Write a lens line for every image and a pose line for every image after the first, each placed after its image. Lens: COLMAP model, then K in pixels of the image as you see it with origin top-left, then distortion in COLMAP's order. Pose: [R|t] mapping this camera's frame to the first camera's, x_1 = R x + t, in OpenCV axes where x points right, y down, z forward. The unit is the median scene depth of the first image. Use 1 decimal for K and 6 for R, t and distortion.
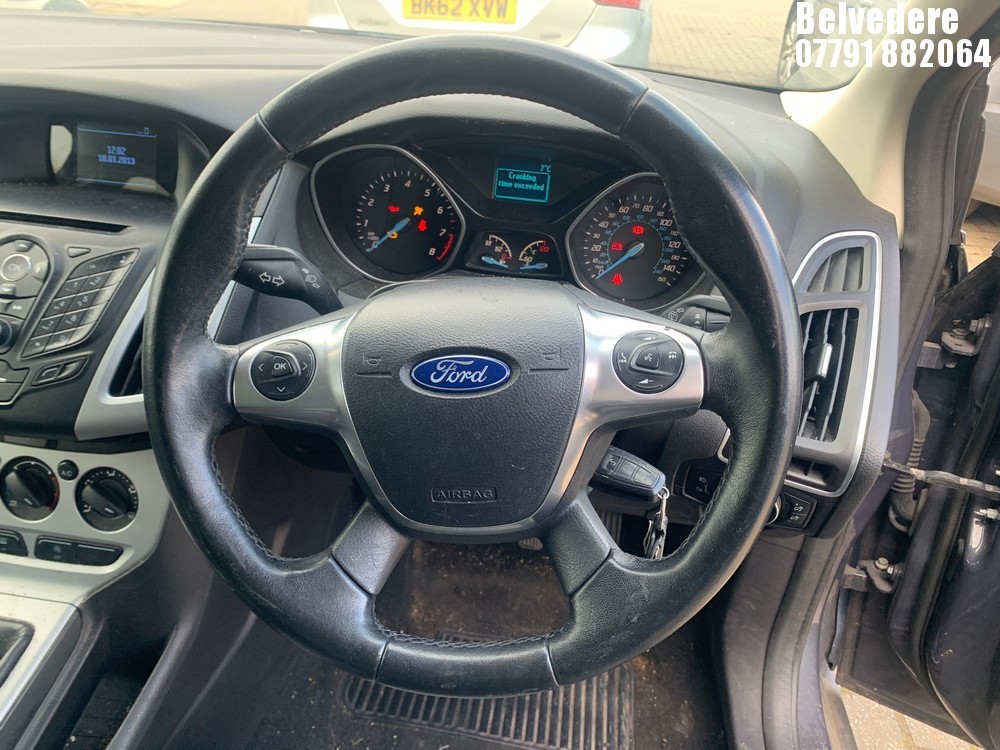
lens RADIAL K [[767.4, 0, 500.0], [0, 767.4, 375.0], [0, 0, 1]] dist [0.007502, -0.003204]
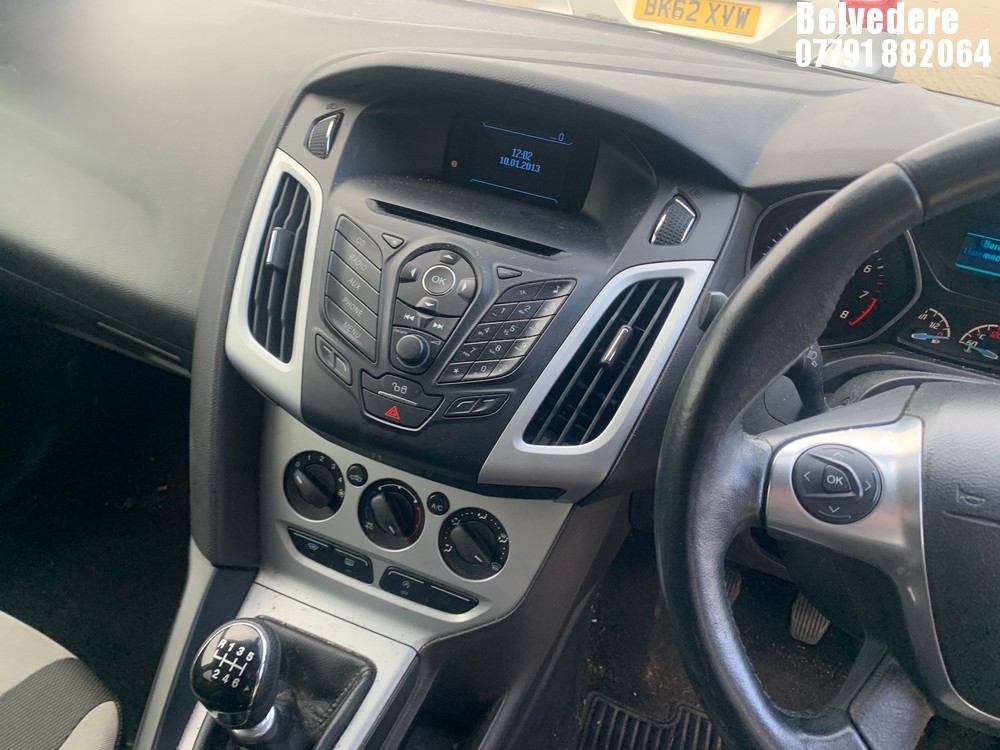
lens RADIAL K [[753.1, 0, 502.1], [0, 753.1, 390.0], [0, 0, 1]] dist [0.121981, -0.207696]
pose [[0.974227, 0.171464, -0.146566, -0.380160], [-0.168422, 0.985162, 0.033017, -0.051326], [0.150052, -0.007481, 0.988650, 0.127852]]
